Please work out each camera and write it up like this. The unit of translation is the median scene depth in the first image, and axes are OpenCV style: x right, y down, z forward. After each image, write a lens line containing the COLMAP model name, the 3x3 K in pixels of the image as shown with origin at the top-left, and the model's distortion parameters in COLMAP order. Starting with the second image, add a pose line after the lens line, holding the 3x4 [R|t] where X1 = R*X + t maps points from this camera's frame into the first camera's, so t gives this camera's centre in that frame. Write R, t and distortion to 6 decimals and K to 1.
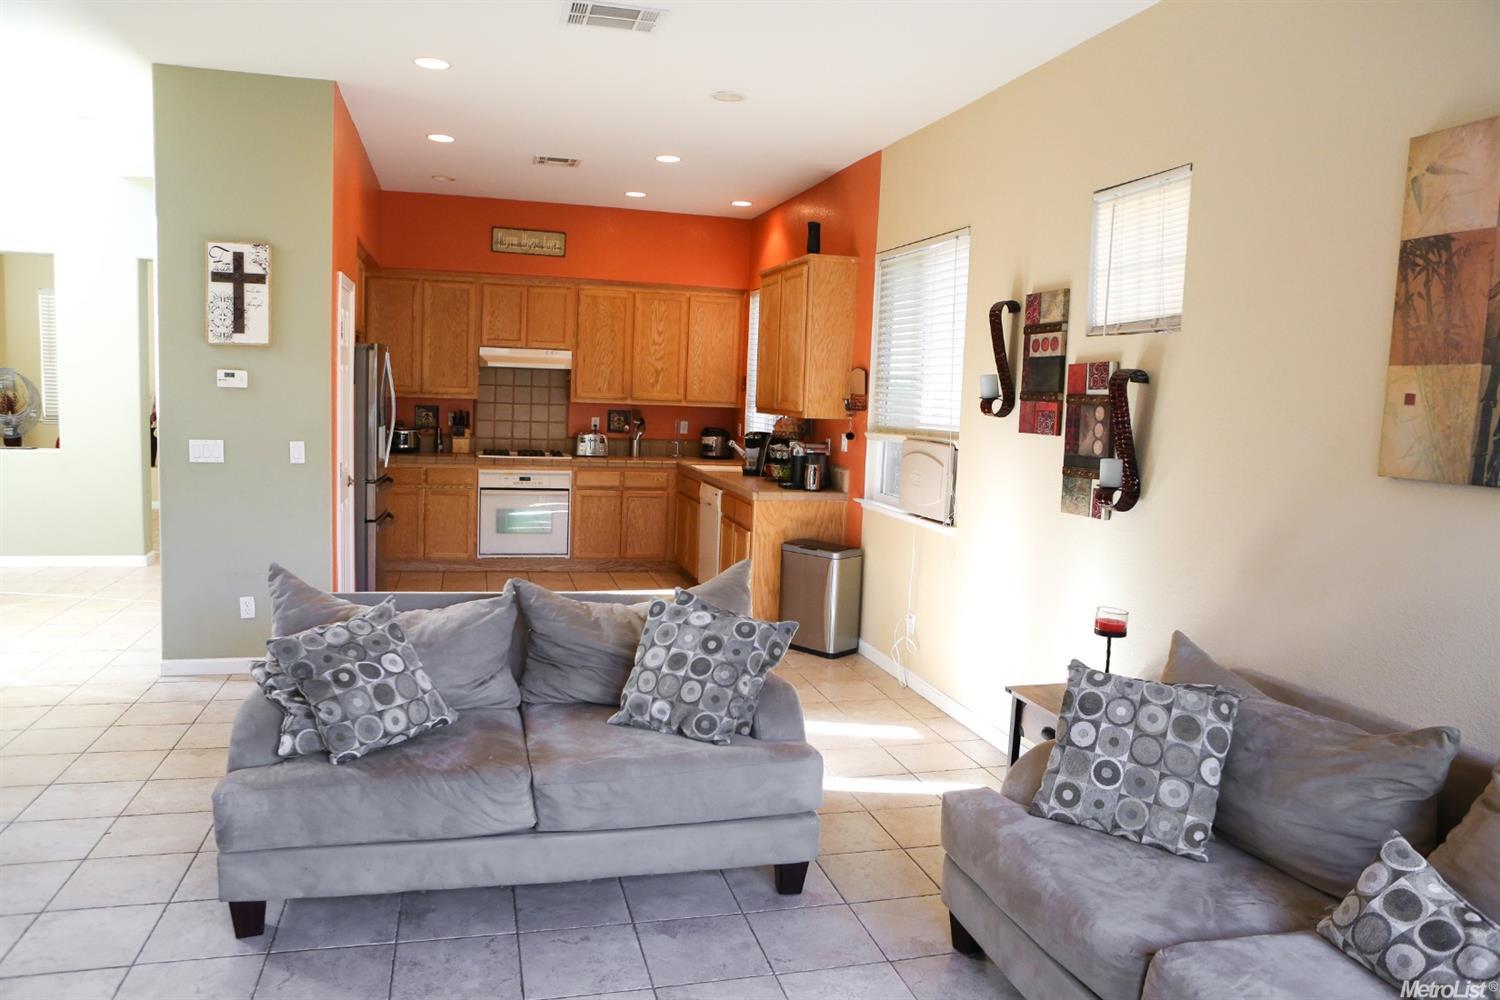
lens RADIAL K [[1045.8, 0, 746.3], [0, 1045.8, 499.4], [0, 0, 1]] dist [-0.008029, 0.002440]
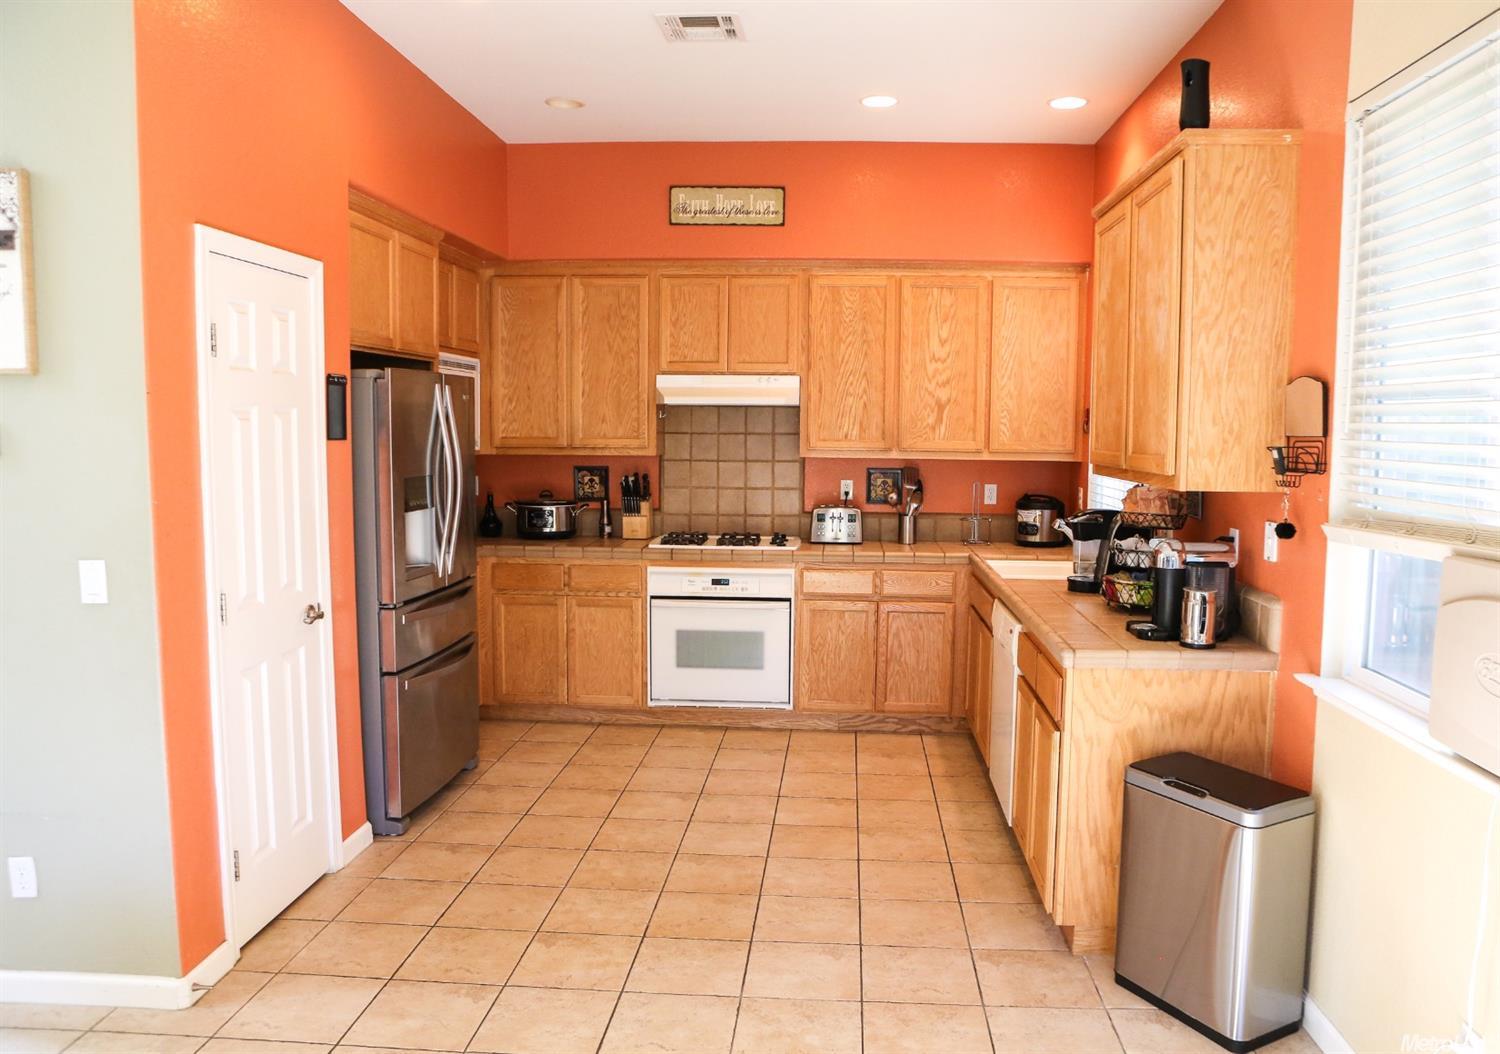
lens RADIAL K [[1207.9, 0, 751.1], [0, 1207.9, 527.8], [0, 0, 1]] dist [-0.079811, 0.035331]
pose [[0.951722, -0.001336, -0.306958, 0.027335], [-0.007010, 0.999635, -0.026084, -0.033476], [0.306881, 0.026976, 0.951365, 0.319740]]
